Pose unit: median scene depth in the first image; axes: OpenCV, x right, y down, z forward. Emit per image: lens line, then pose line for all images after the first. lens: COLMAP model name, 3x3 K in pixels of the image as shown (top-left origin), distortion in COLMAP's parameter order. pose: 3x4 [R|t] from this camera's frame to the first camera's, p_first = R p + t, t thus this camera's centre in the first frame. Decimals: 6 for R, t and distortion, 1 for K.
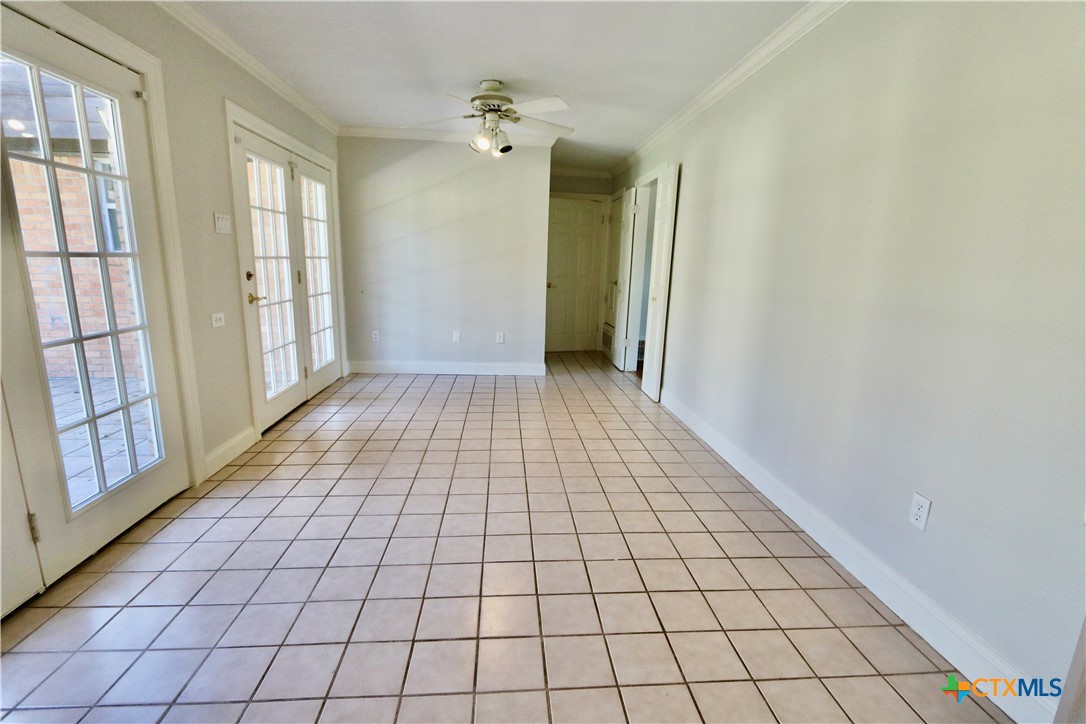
lens RADIAL K [[499.9, 0, 542.3], [0, 499.9, 365.9], [0, 0, 1]] dist [-0.004698, 0.000233]
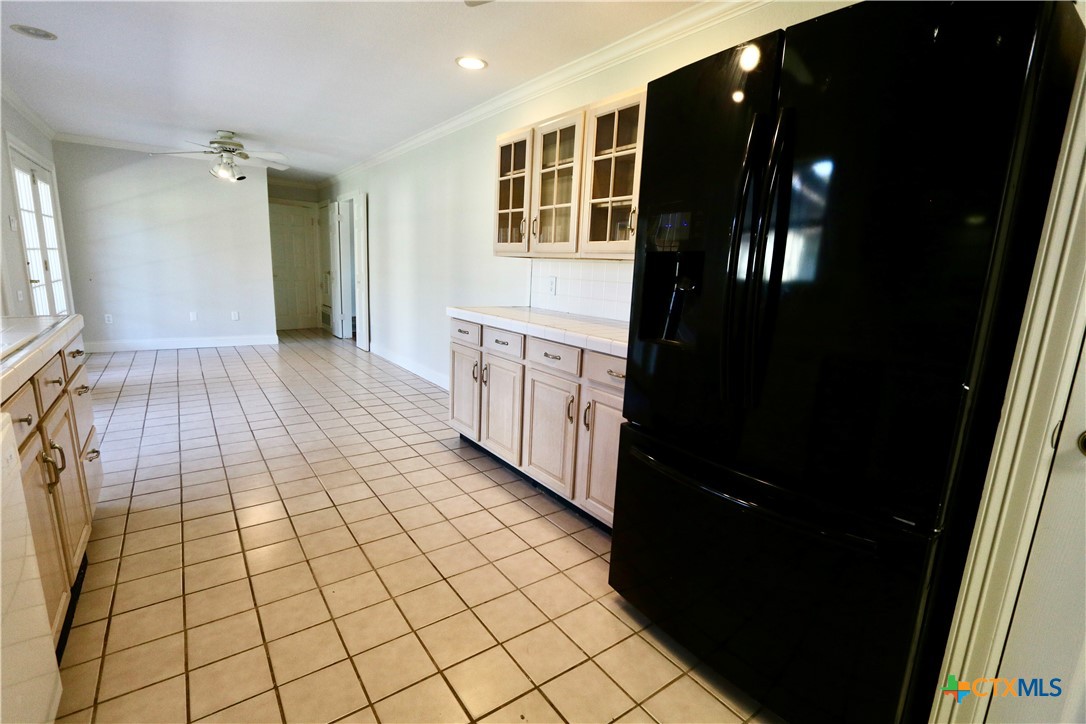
lens RADIAL K [[499.9, 0, 542.3], [0, 499.9, 365.9], [0, 0, 1]] dist [-0.004698, 0.000233]
pose [[0.853733, -0.095678, 0.511845, -0.088554], [0.089964, 0.995294, 0.035993, 0.103247], [-0.512880, 0.015319, 0.858323, -0.516412]]
